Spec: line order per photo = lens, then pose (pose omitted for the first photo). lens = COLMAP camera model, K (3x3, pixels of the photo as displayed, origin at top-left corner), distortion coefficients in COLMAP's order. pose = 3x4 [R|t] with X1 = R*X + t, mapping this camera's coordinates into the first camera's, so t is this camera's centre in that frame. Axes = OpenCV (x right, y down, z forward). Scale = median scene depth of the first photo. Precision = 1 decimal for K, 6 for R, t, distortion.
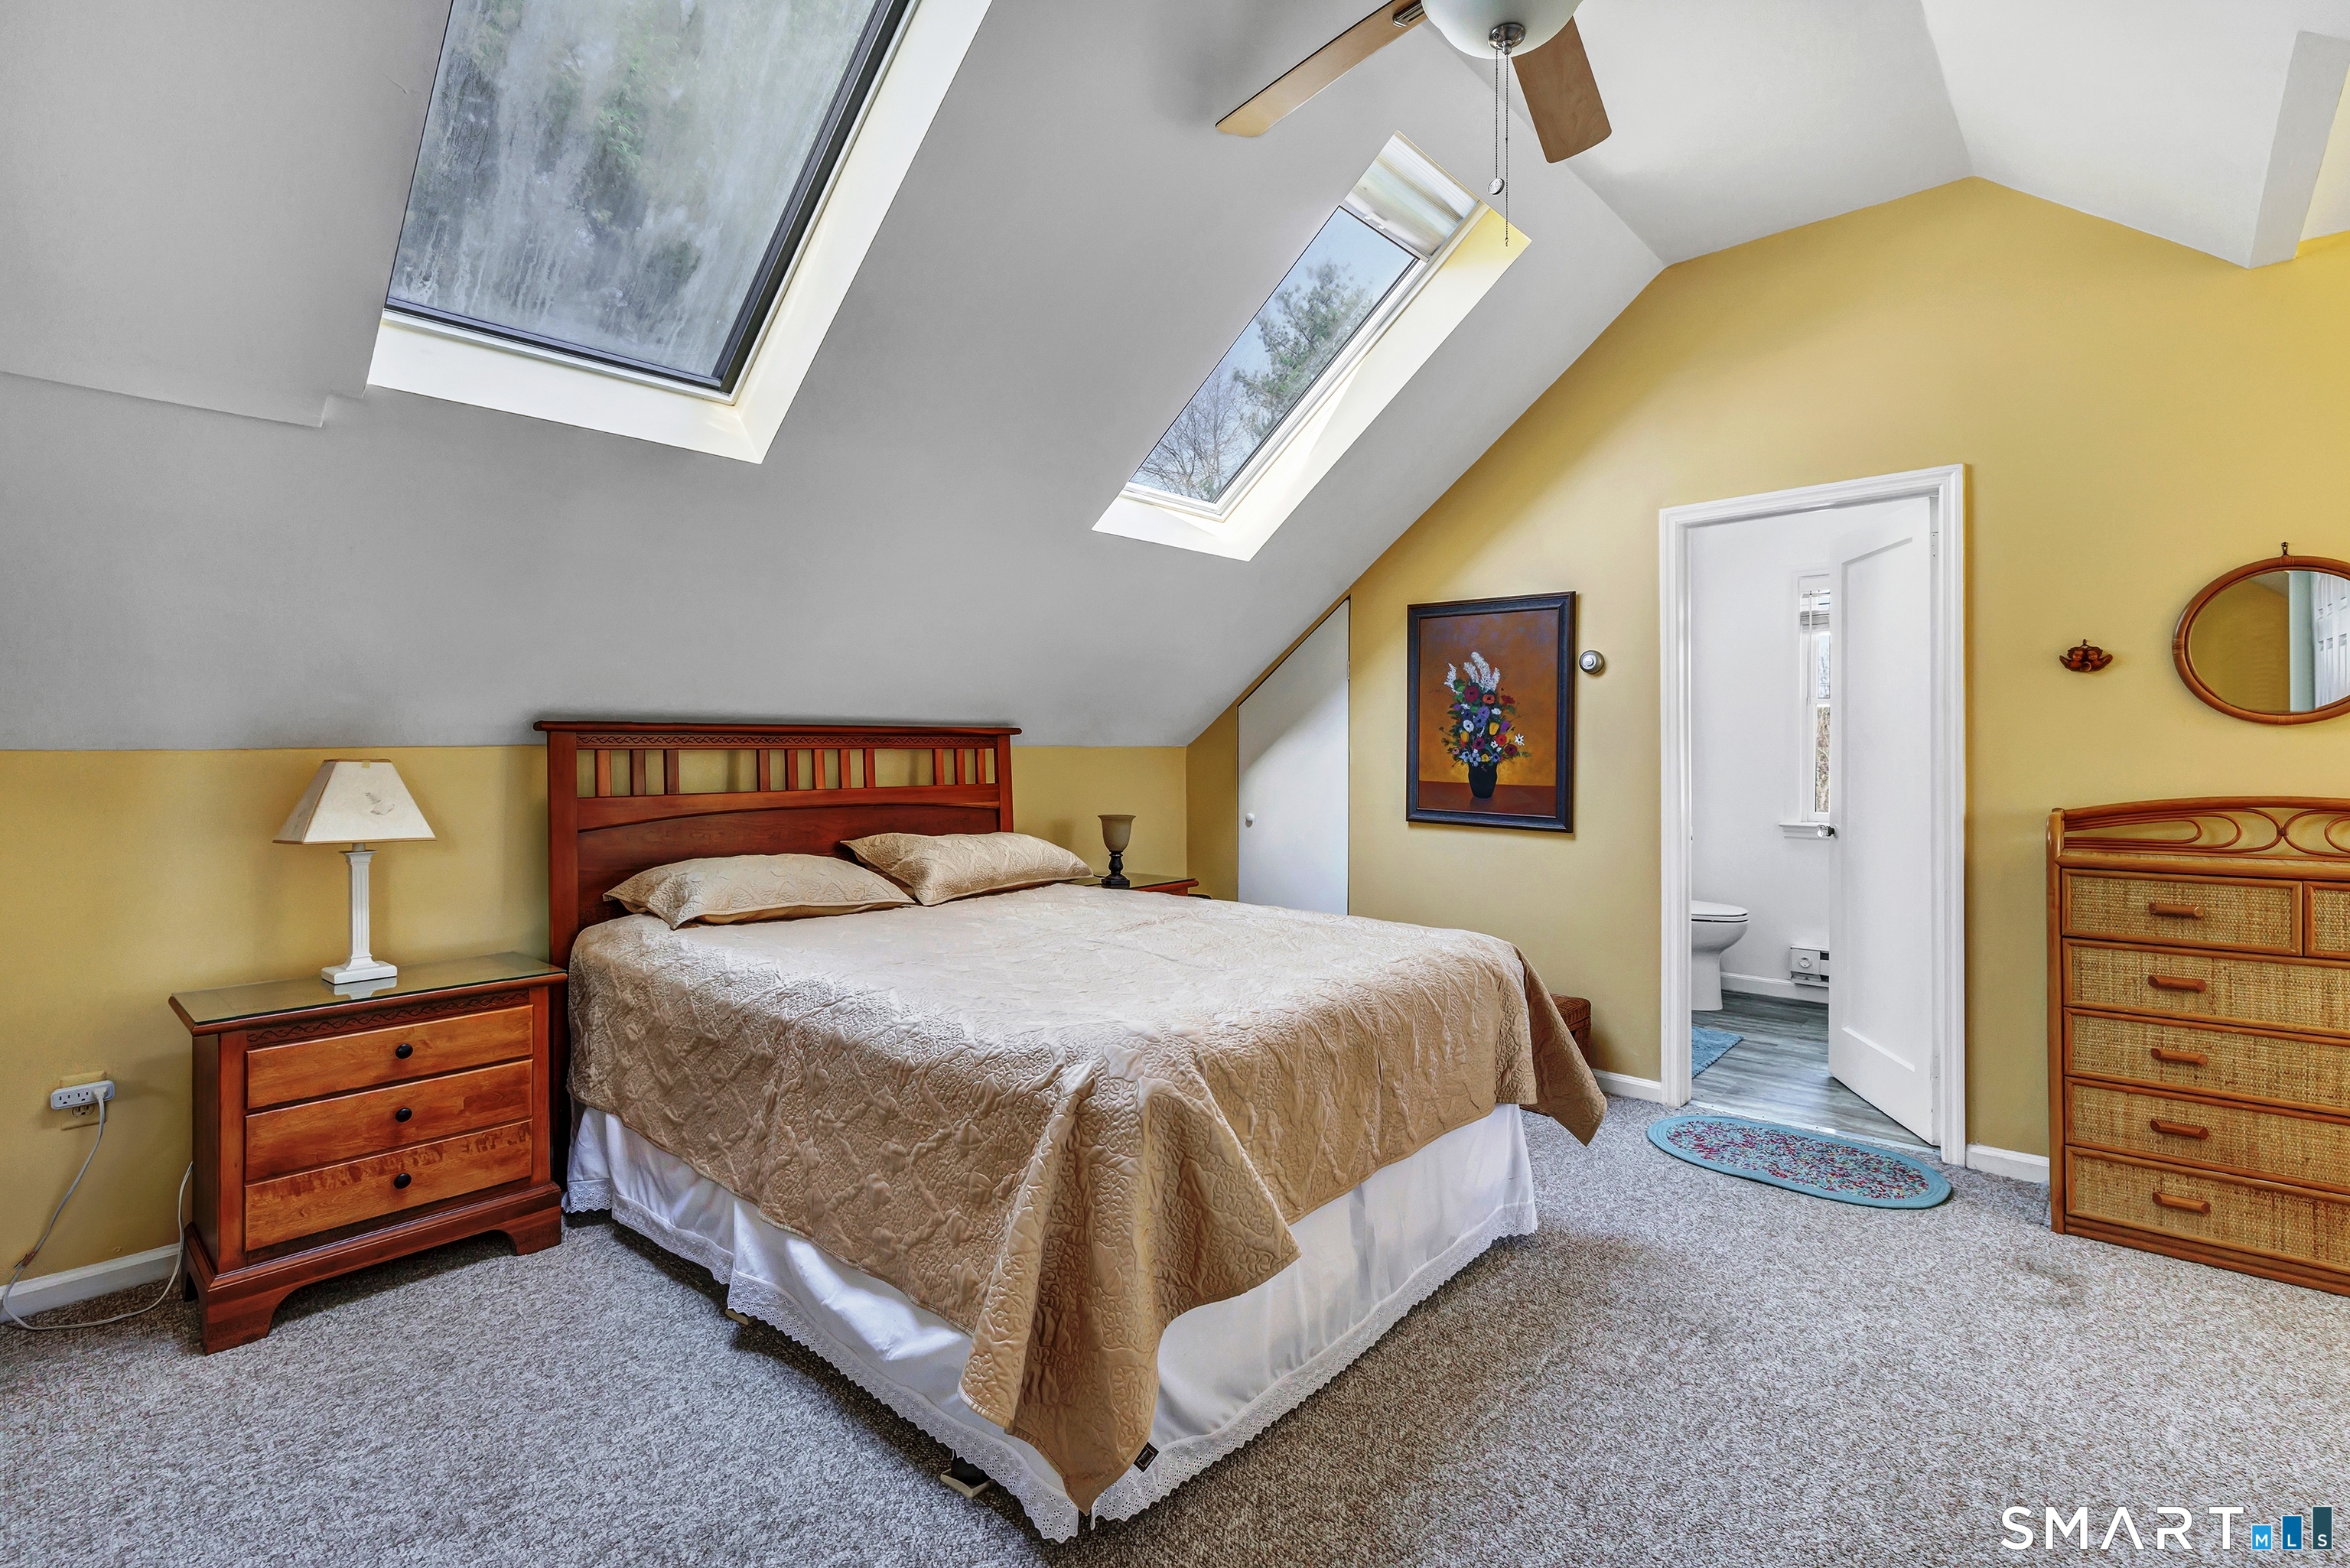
lens RADIAL K [[1052.3, 0, 1208.0], [0, 1052.3, 746.4], [0, 0, 1]] dist [0.000100, 0.000929]
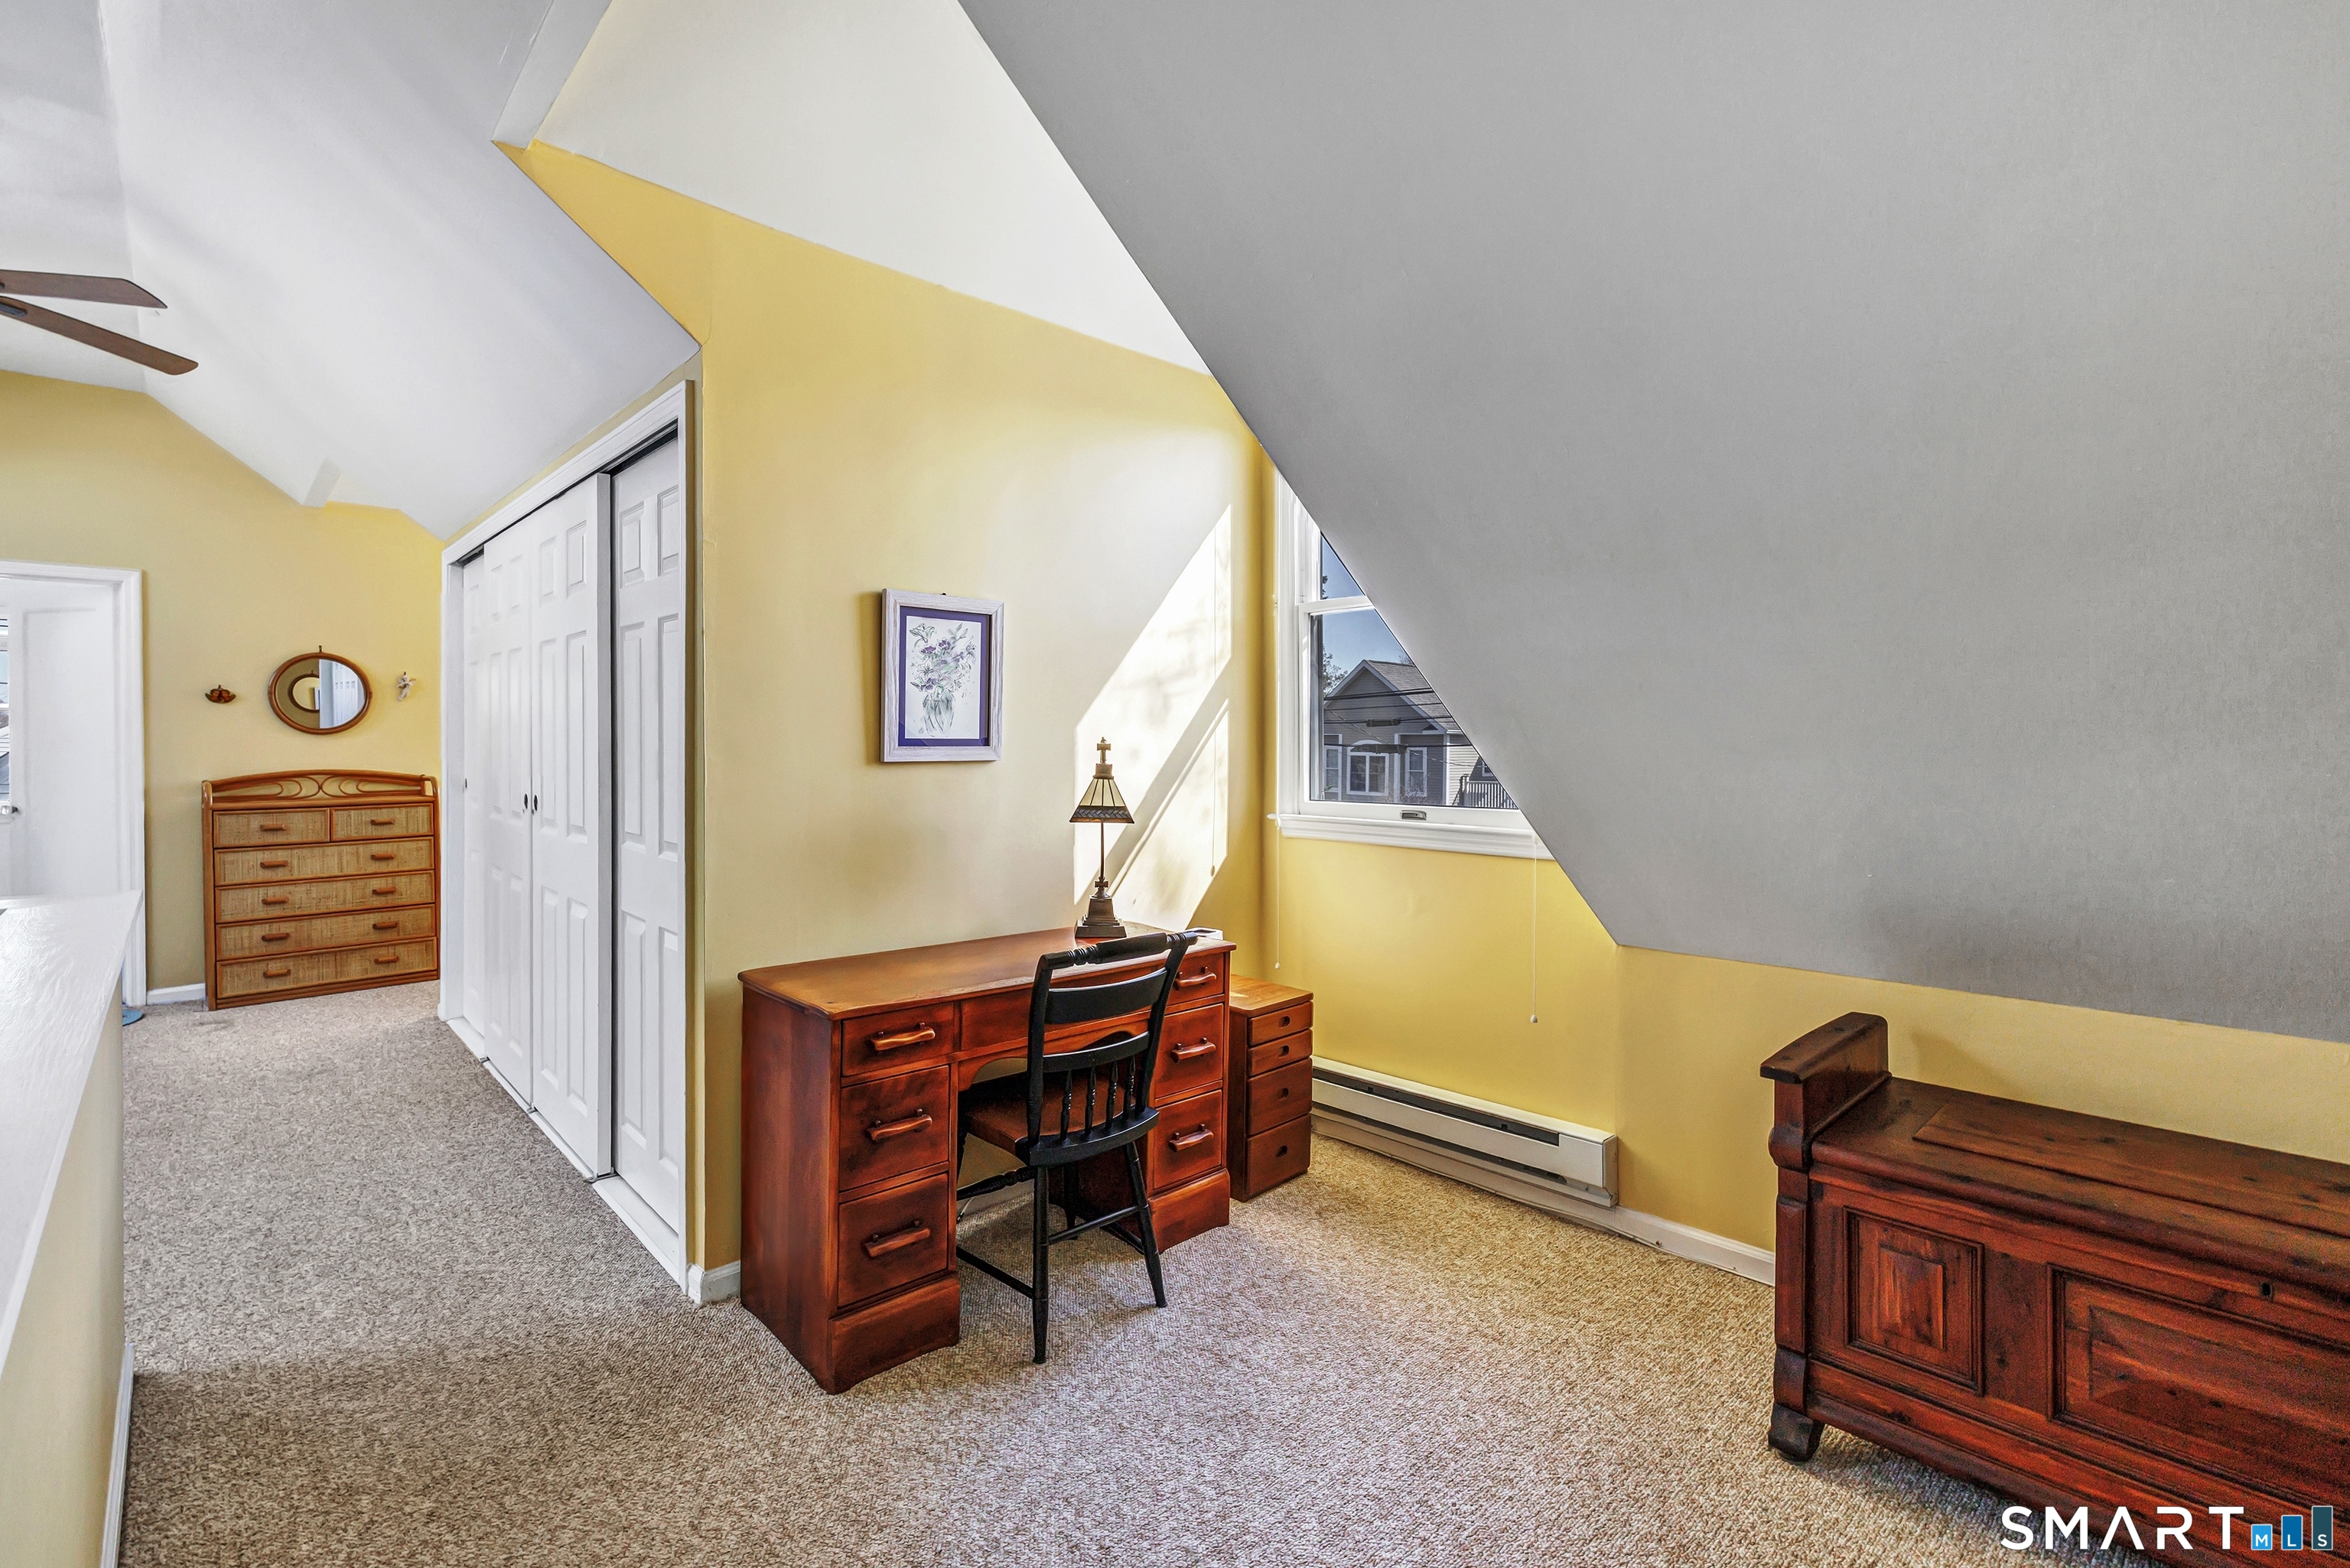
lens RADIAL K [[1049.0, 0, 1165.7], [0, 1049.0, 763.6], [0, 0, 1]] dist [0.001416, -0.000052]
pose [[0.096215, -0.013478, 0.995269, -0.865906], [0.000124, 0.999908, 0.013529, 0.007691], [-0.995361, -0.001179, 0.096208, -0.844162]]
